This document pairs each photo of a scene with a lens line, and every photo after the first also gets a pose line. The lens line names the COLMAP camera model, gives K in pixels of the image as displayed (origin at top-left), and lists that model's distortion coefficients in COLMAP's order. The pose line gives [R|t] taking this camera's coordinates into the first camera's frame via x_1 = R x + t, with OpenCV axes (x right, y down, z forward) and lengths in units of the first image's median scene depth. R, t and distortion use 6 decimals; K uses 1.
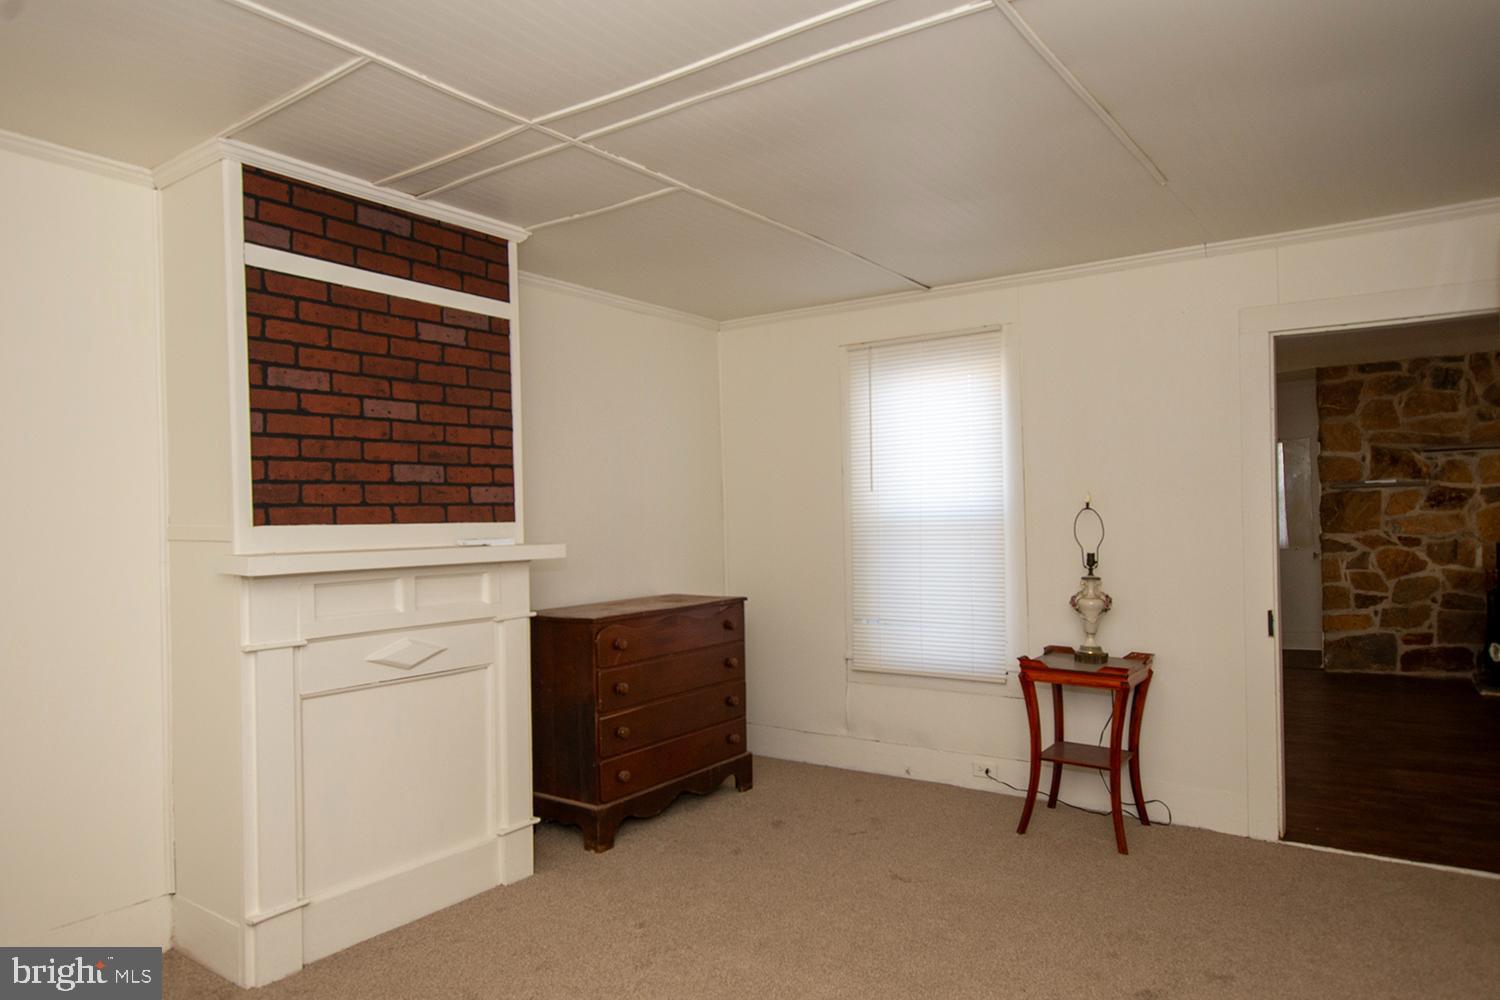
lens RADIAL K [[944.3, 0, 755.3], [0, 944.3, 509.5], [0, 0, 1]] dist [-0.000291, 0.004778]
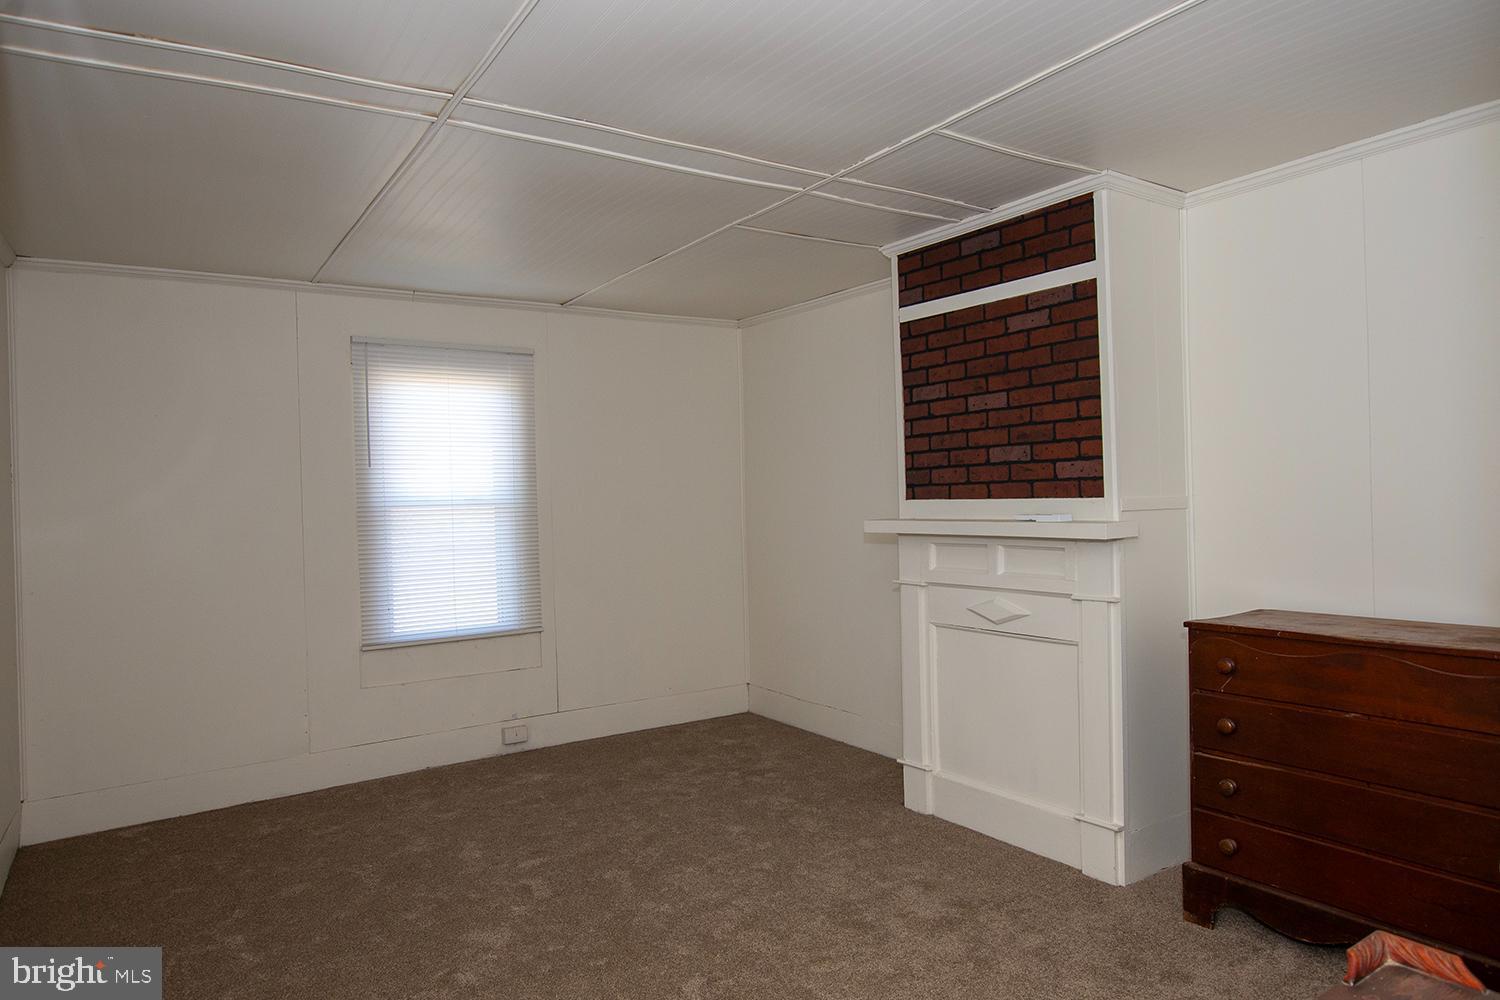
lens RADIAL K [[944.3, 0, 754.3], [0, 944.3, 500.8], [0, 0, 1]] dist [-0.000291, 0.004778]
pose [[-0.340217, 0.028592, -0.939912, 0.790158], [0.036367, 0.999190, 0.017232, -0.012643], [0.939643, -0.028319, -0.340981, 1.081168]]
